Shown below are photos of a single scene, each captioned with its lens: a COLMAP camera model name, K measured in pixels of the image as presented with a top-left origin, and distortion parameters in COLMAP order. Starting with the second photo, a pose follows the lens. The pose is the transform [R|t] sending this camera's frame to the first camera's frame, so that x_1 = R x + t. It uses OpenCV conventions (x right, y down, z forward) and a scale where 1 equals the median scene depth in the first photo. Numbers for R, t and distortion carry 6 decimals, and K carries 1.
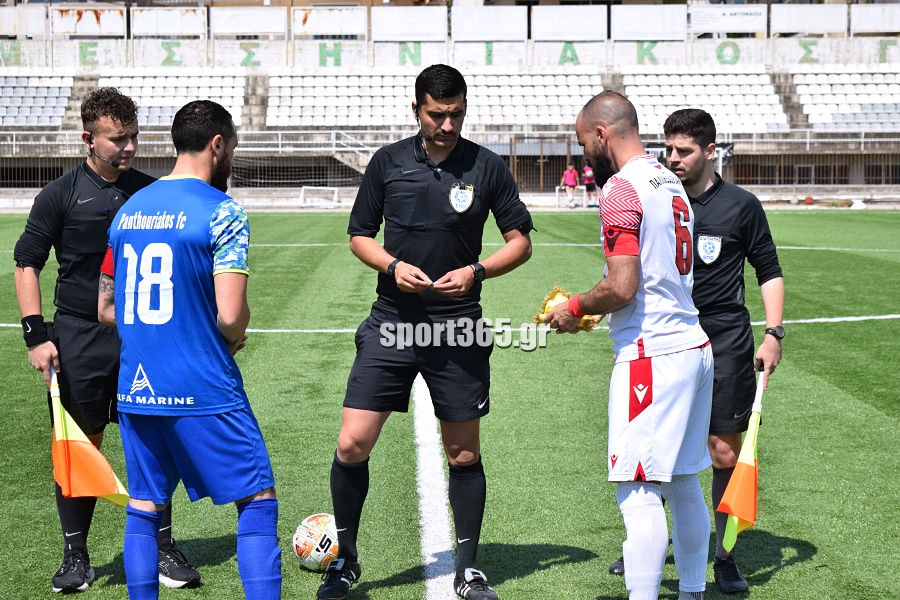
lens RADIAL K [[2030.1, 0, 445.6], [0, 2030.1, 305.1], [0, 0, 1]] dist [0.065936, 0.166910]
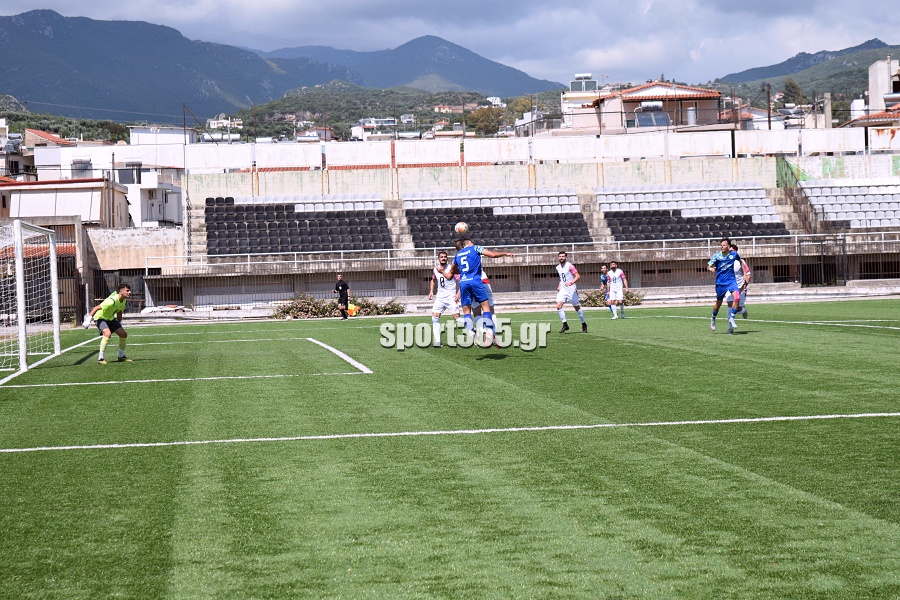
lens RADIAL K [[2030.1, 0, 445.6], [0, 2030.1, 305.1], [0, 0, 1]] dist [0.065936, 0.166910]
pose [[0.995130, -0.031216, 0.093499, -0.550665], [0.036493, 0.997804, -0.055277, 0.013157], [-0.091568, 0.058420, 0.994084, -0.147189]]
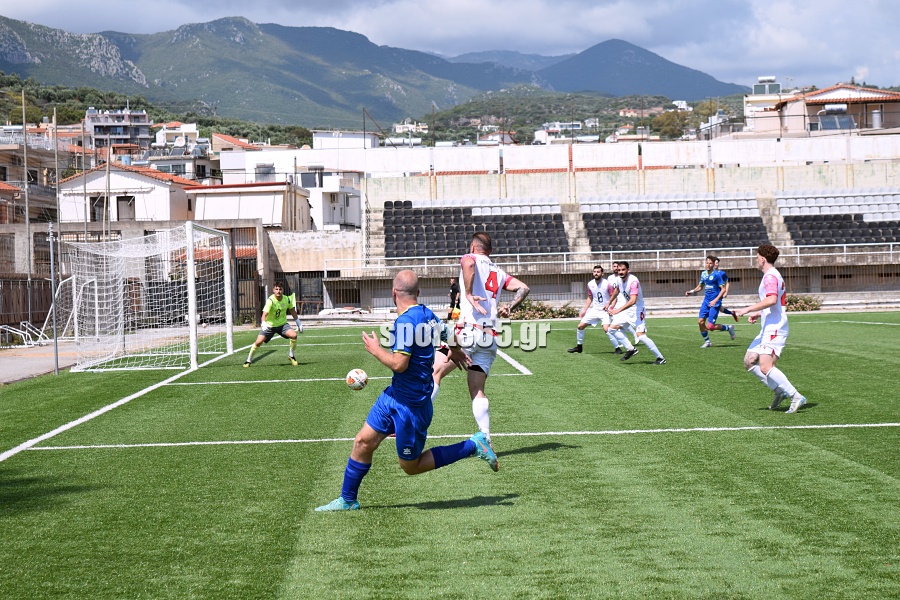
lens RADIAL K [[2030.1, 0, 445.6], [0, 2030.1, 305.1], [0, 0, 1]] dist [0.065936, 0.166910]
pose [[0.999701, -0.024235, 0.003311, -0.546671], [0.024390, 0.997897, -0.060063, 0.013784], [-0.001849, 0.060125, 0.998189, -0.149201]]
